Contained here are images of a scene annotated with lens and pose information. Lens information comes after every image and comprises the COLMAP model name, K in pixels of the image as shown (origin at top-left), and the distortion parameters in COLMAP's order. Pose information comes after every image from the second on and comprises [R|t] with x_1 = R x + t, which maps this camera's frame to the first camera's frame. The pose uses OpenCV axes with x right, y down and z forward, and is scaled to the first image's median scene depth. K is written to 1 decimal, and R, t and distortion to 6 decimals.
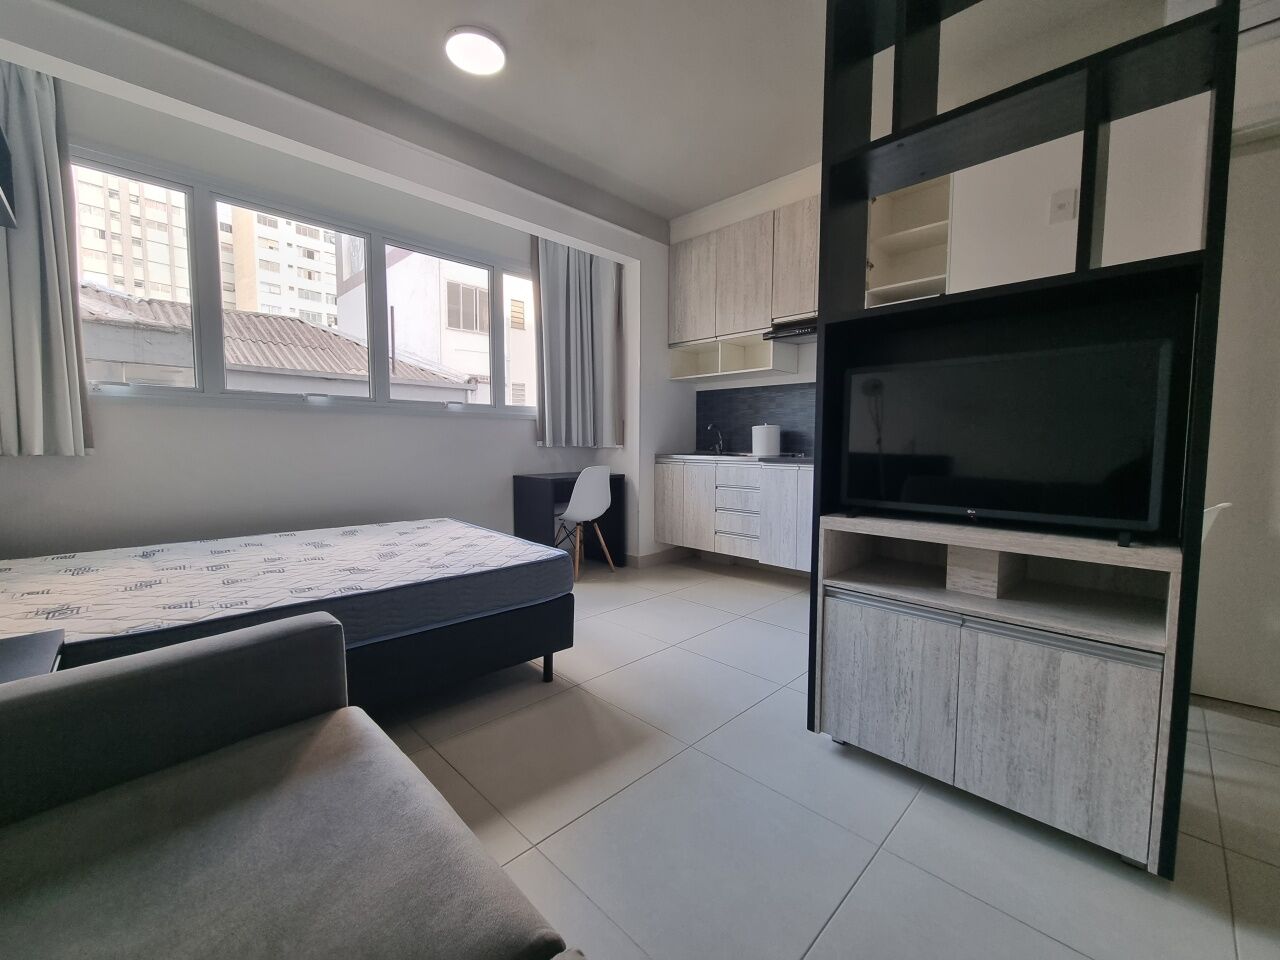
lens RADIAL K [[524.4, 0, 639.1], [0, 524.4, 479.1], [0, 0, 1]] dist [0.001258, -0.001647]
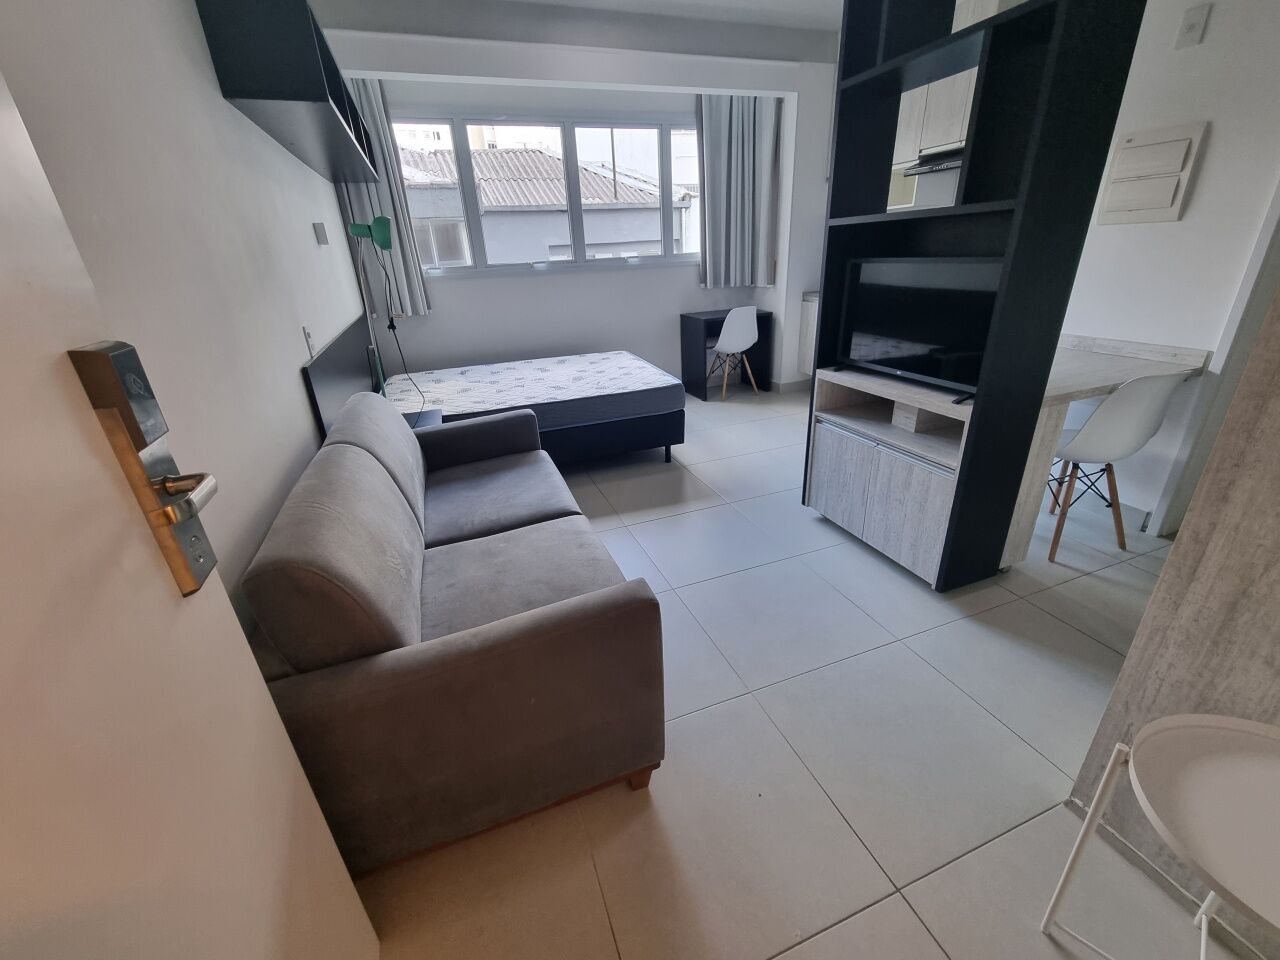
lens RADIAL K [[524.4, 0, 637.1], [0, 524.4, 477.5], [0, 0, 1]] dist [0.001258, -0.001647]
pose [[0.907815, 0.121072, -0.401514, 0.349102], [0.022640, 0.941875, 0.335200, -0.099119], [0.418759, -0.313390, 0.852307, -0.375349]]
